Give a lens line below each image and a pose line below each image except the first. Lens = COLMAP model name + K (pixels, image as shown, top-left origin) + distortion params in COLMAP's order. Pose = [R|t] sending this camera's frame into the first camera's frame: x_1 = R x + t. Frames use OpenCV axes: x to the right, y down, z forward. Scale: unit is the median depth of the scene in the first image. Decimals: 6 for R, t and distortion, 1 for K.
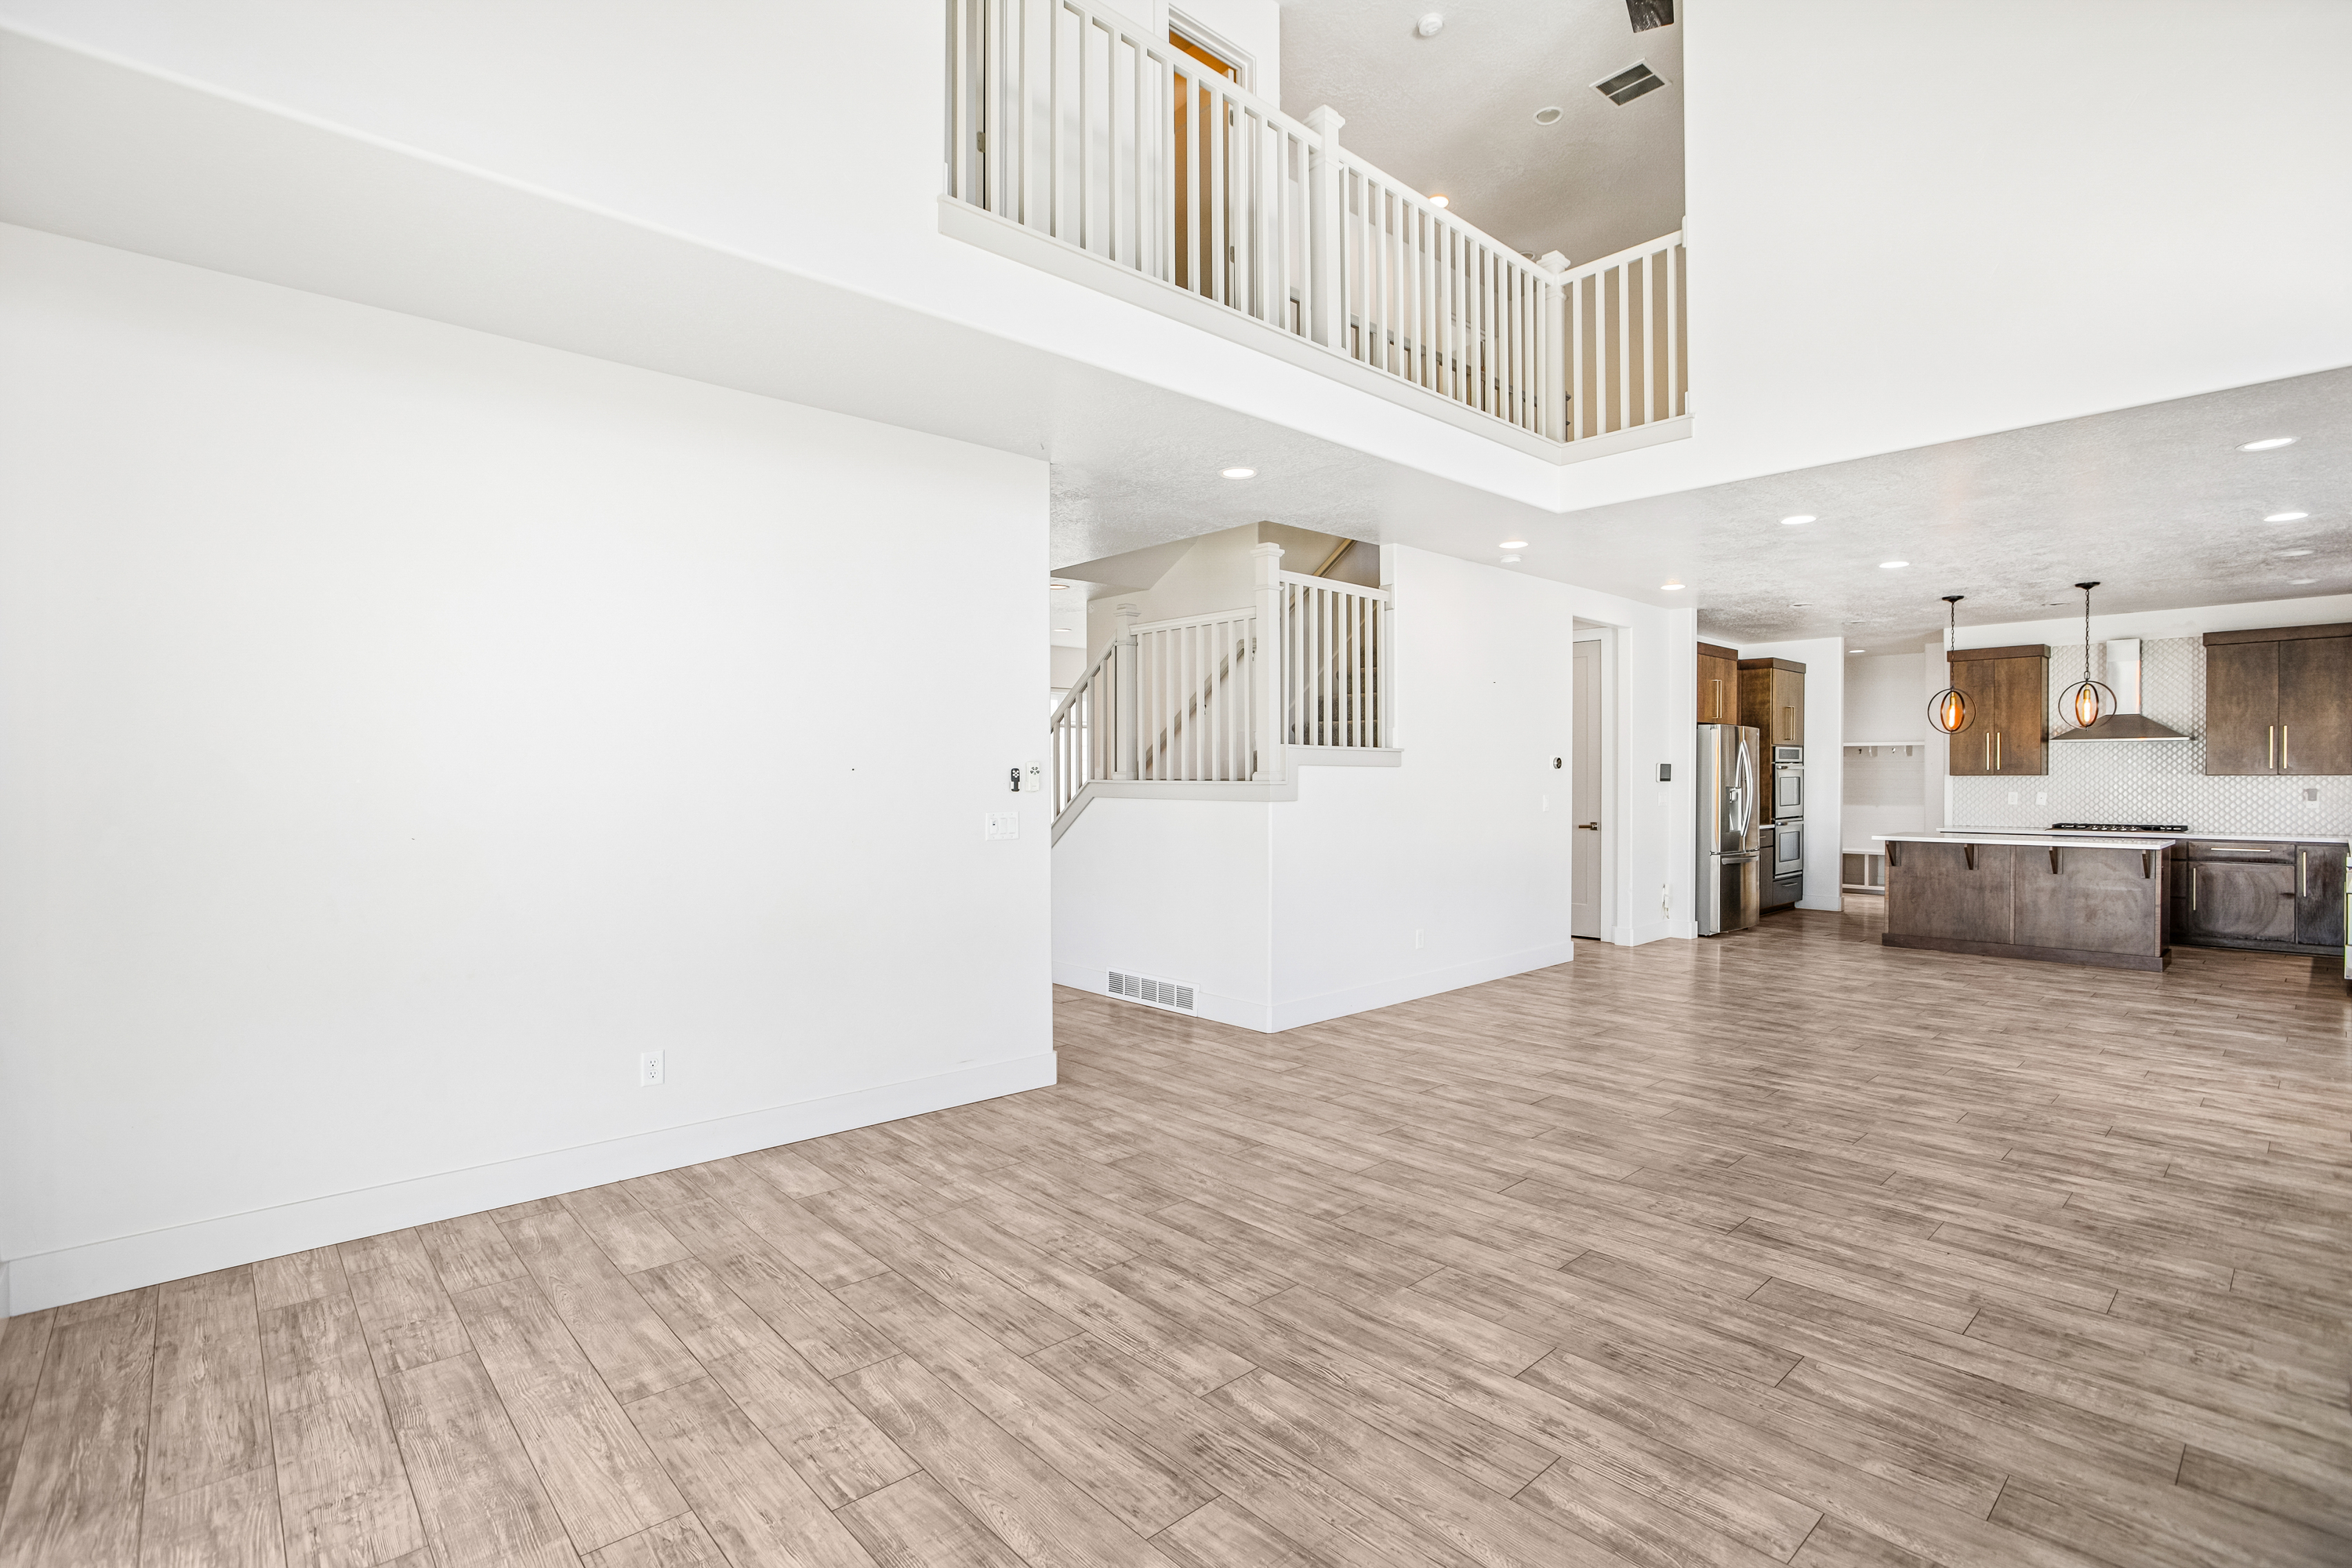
lens RADIAL K [[1092.6, 0, 1171.7], [0, 1092.6, 798.0], [0, 0, 1]] dist [-0.041001, 0.012178]
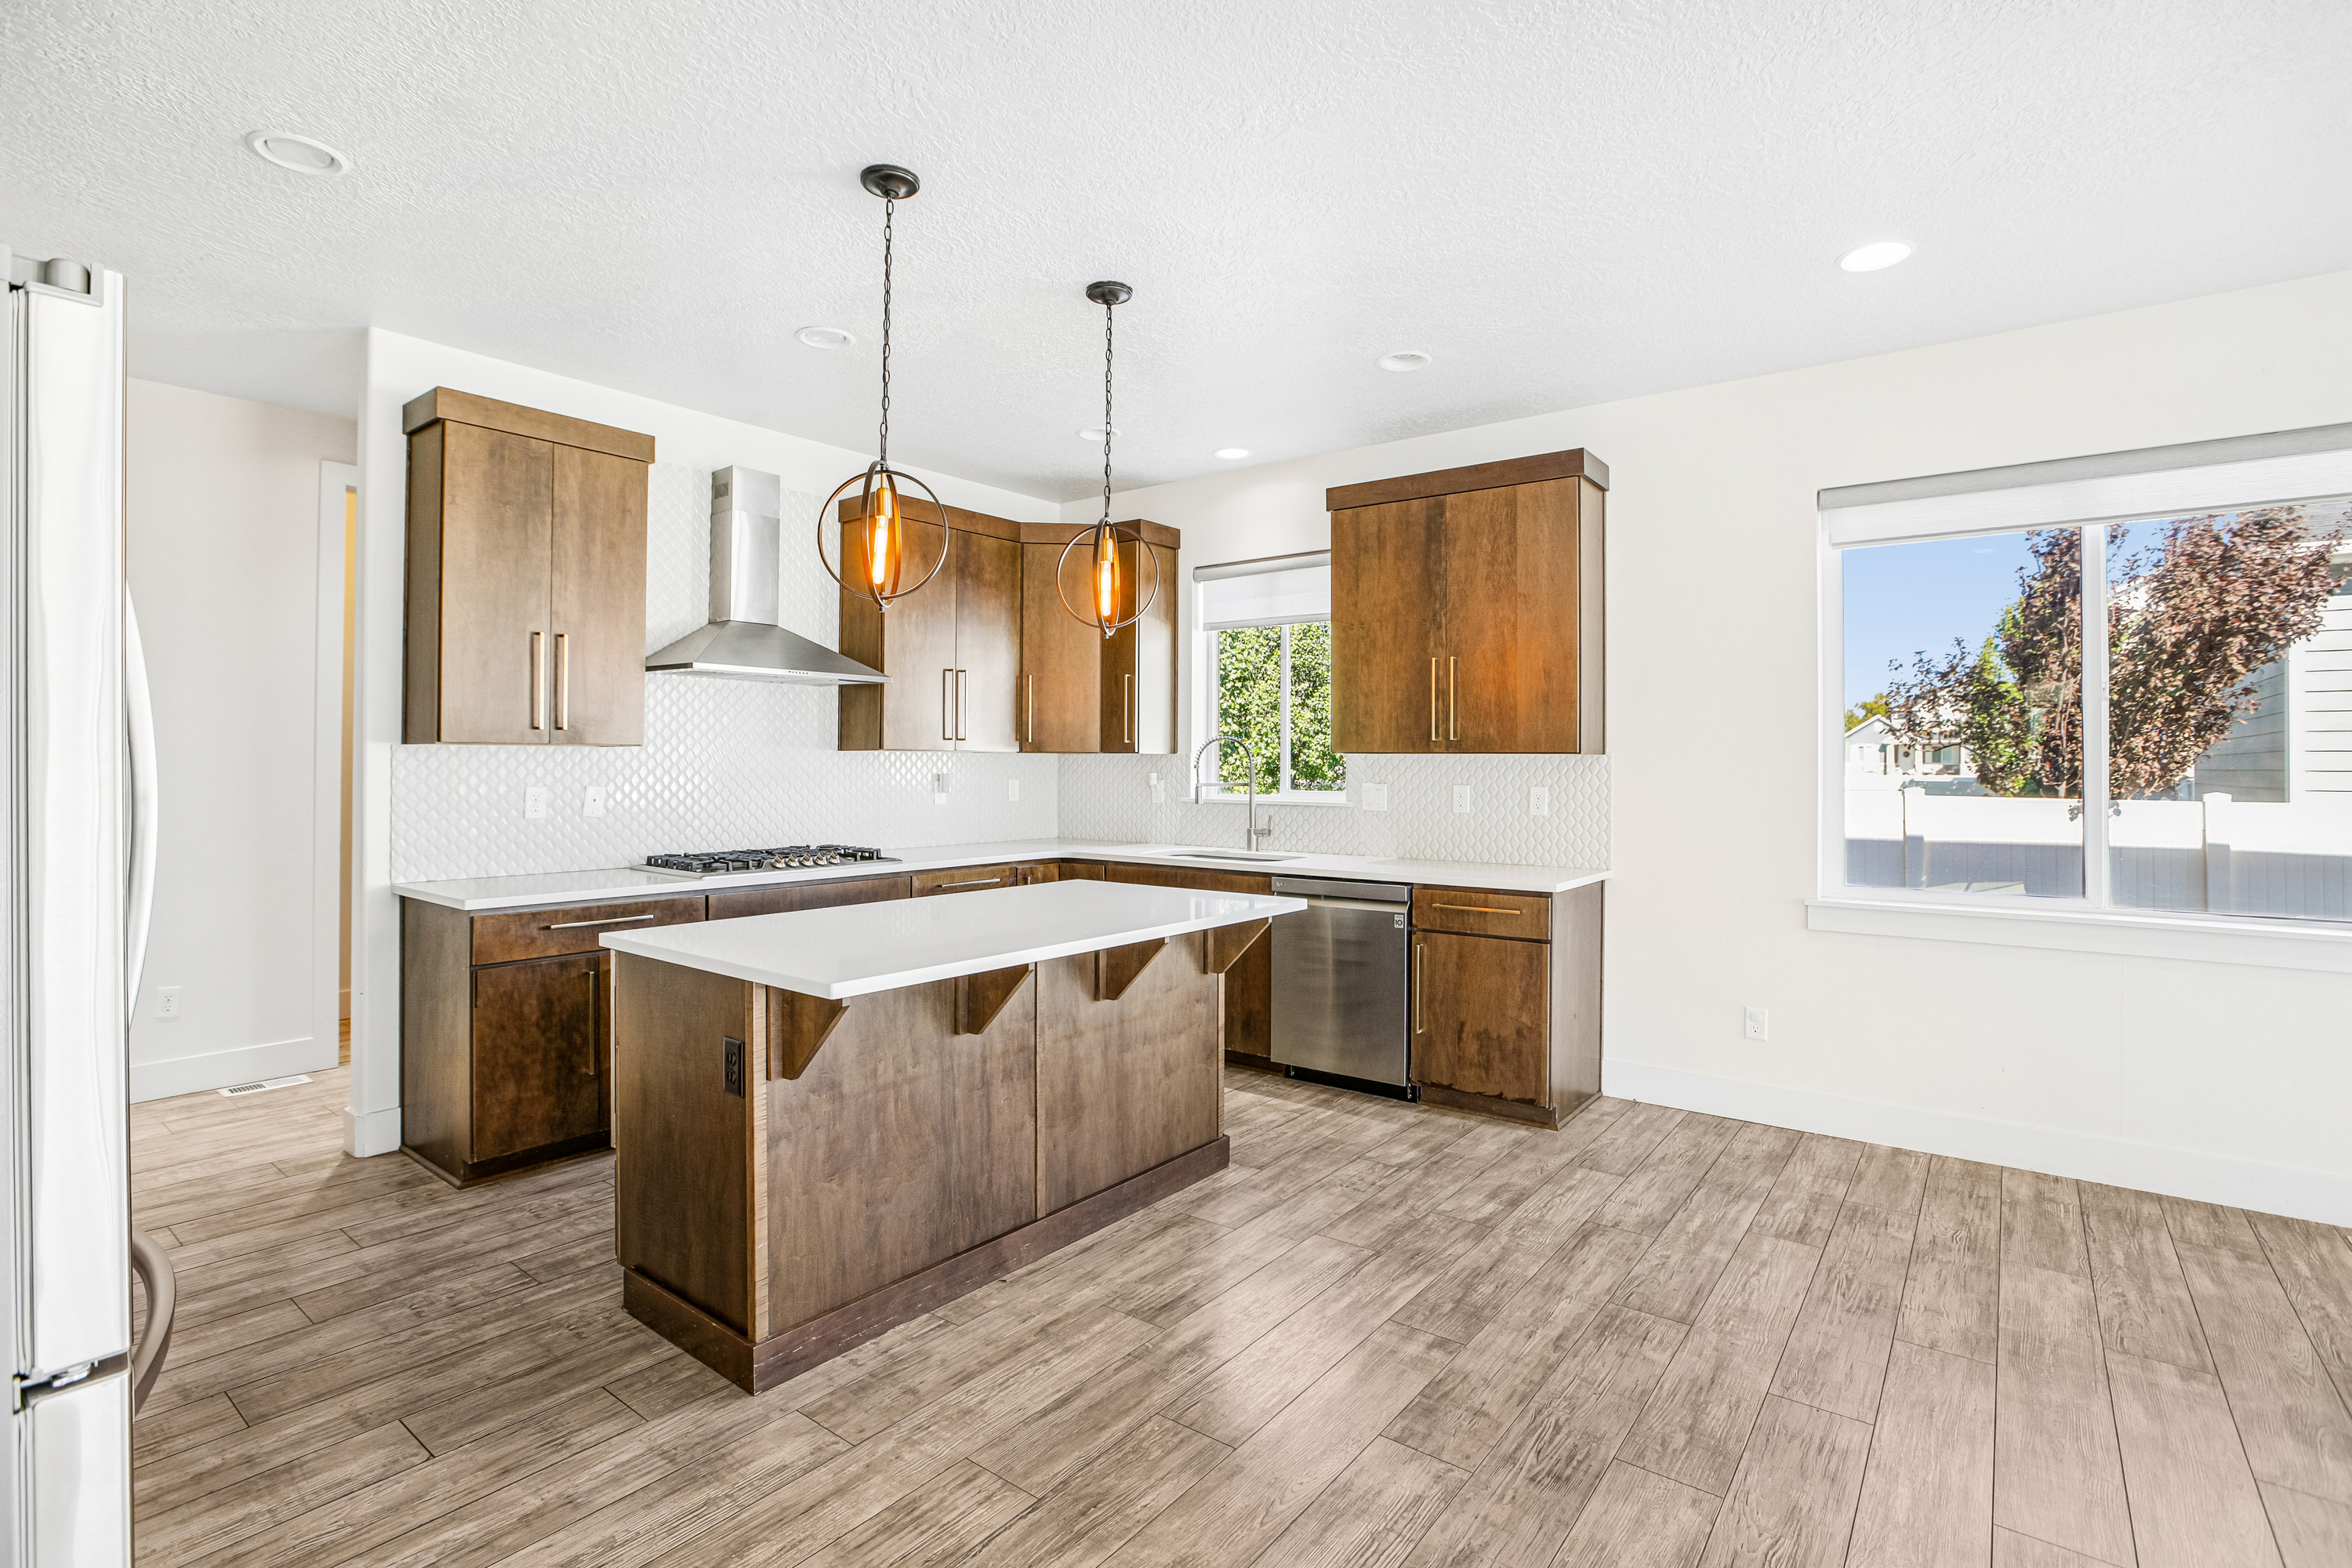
lens RADIAL K [[1102.8, 0, 1180.3], [0, 1102.8, 774.9], [0, 0, 1]] dist [-0.041138, 0.012275]
pose [[-0.174454, -0.006996, 0.984641, 0.696587], [0.012480, 0.999879, 0.009315, -0.021744], [-0.984586, 0.013913, -0.174345, 1.688282]]
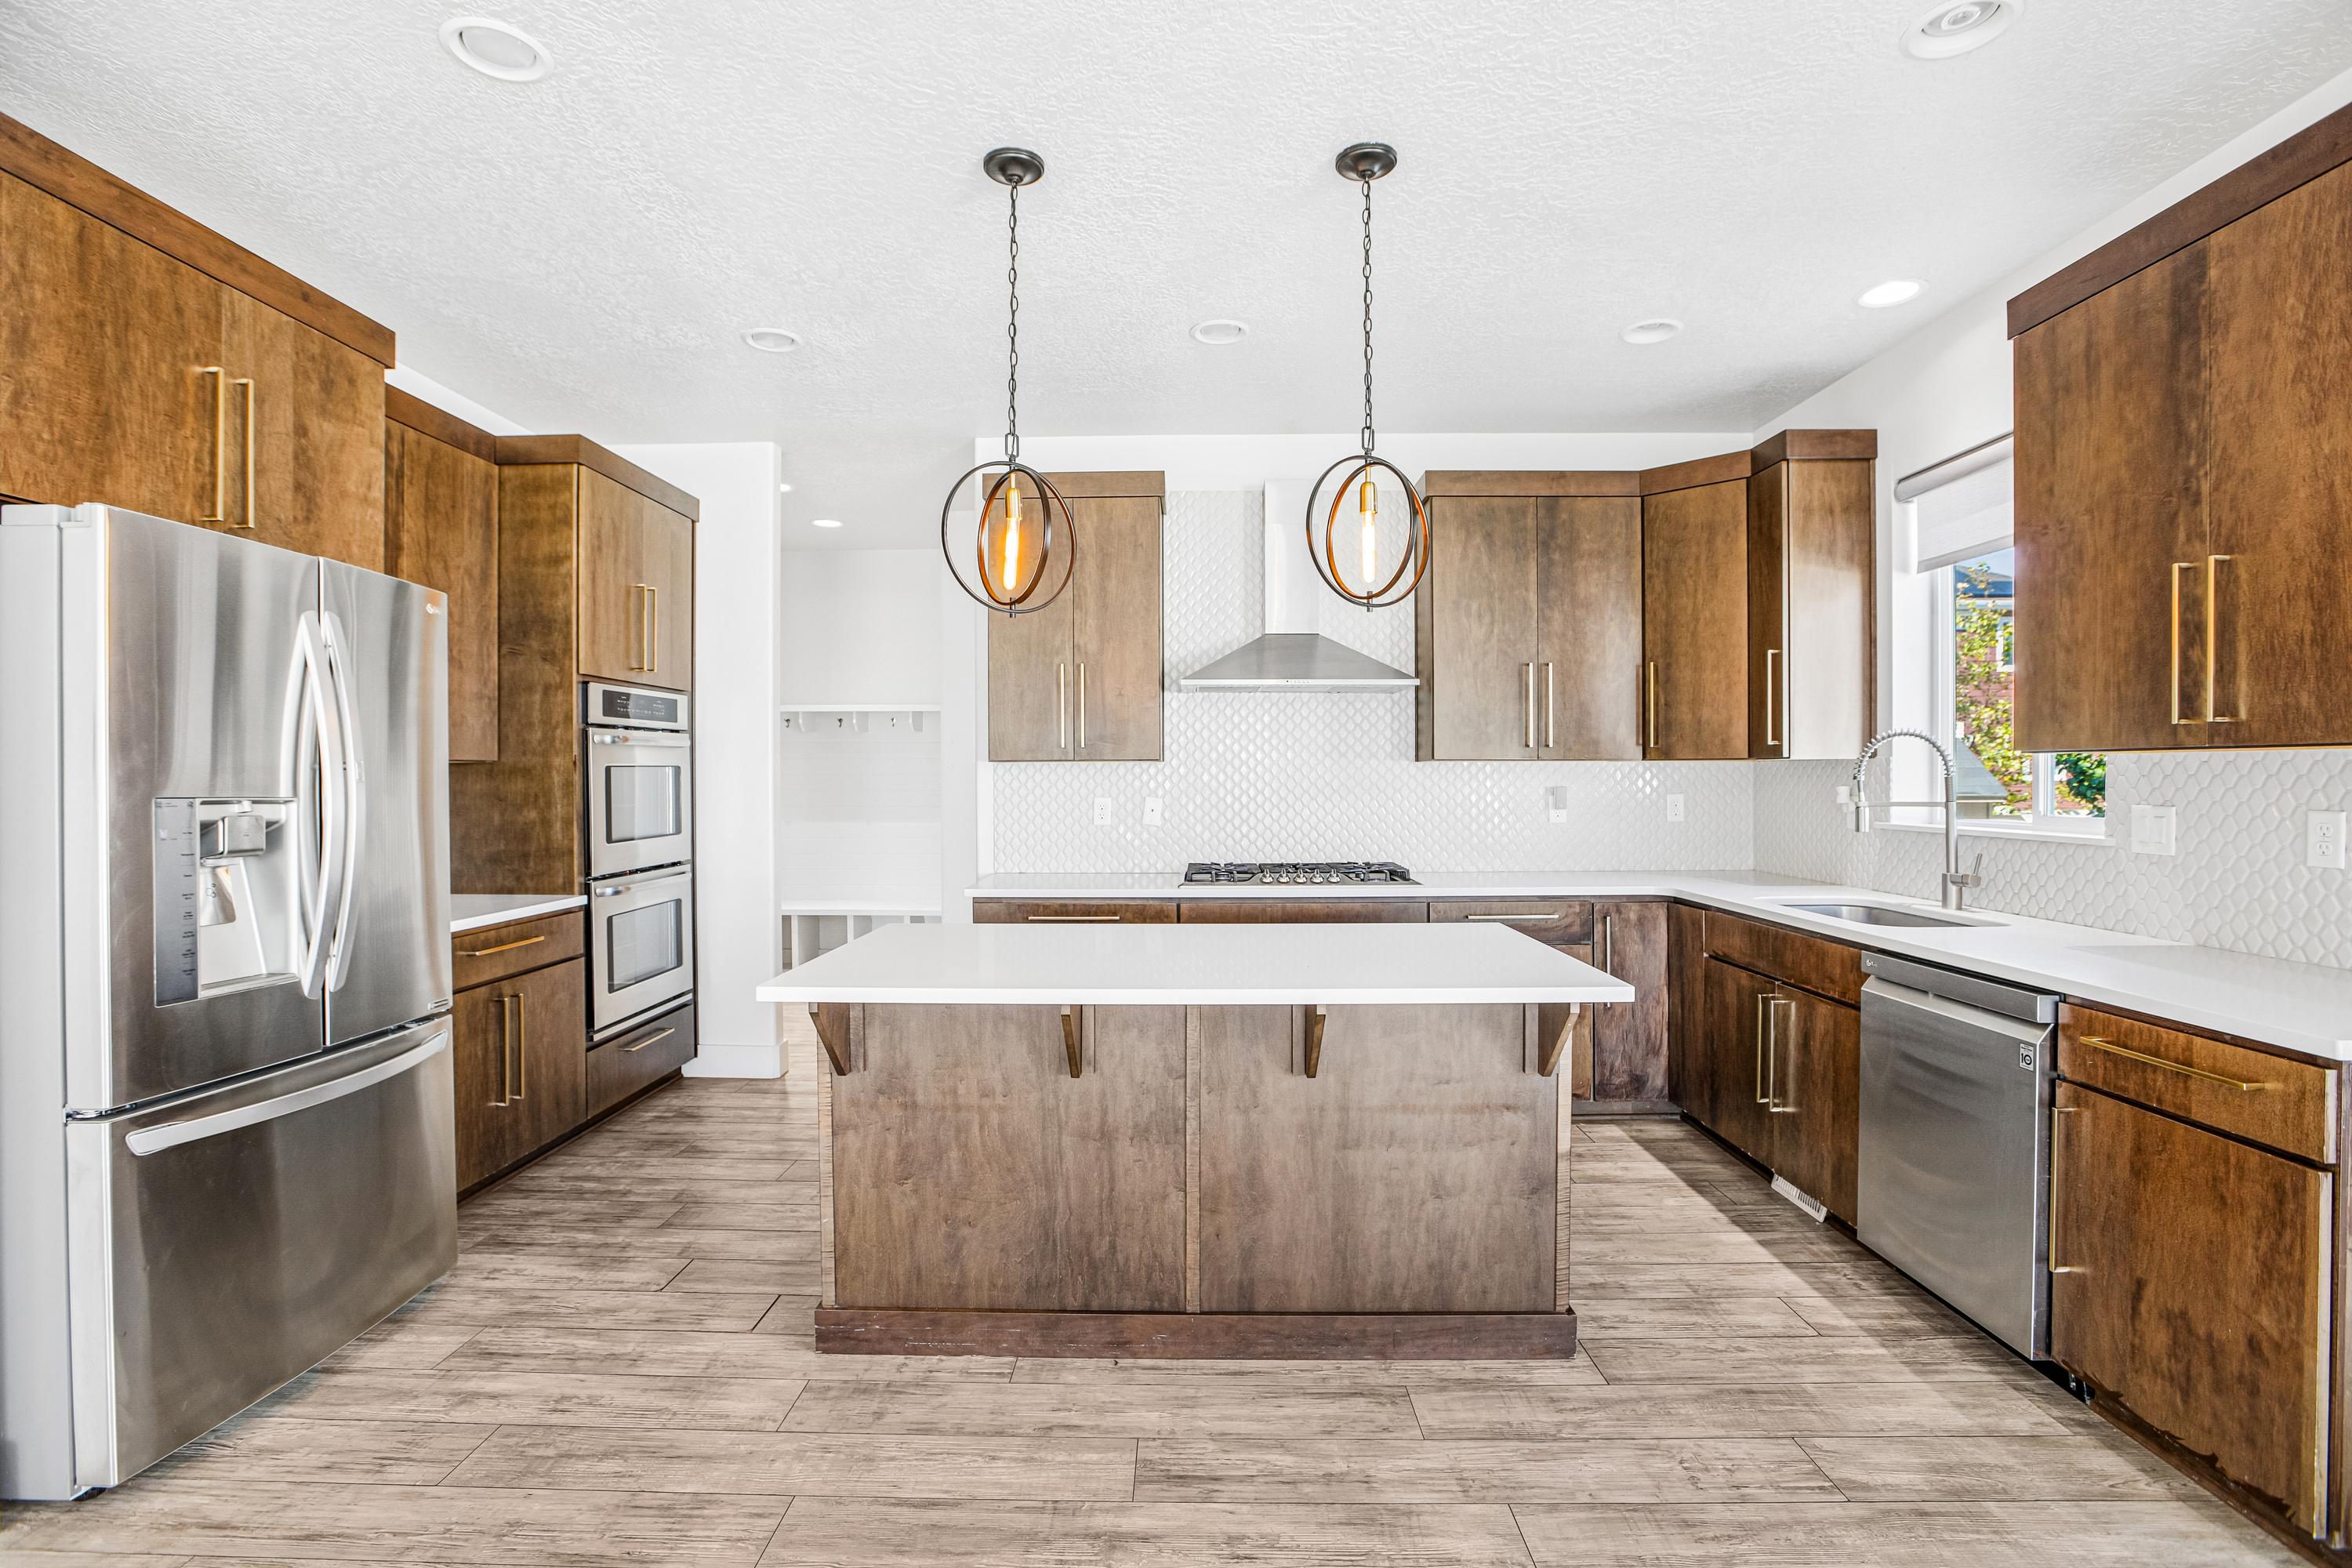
lens RADIAL K [[1092.6, 0, 1171.7], [0, 1092.6, 798.0], [0, 0, 1]] dist [-0.041001, 0.012178]
pose [[0.687847, -0.014914, 0.725702, 0.933573], [0.014329, 0.999873, 0.006967, -0.016891], [-0.725714, 0.005606, 0.687974, 1.318400]]
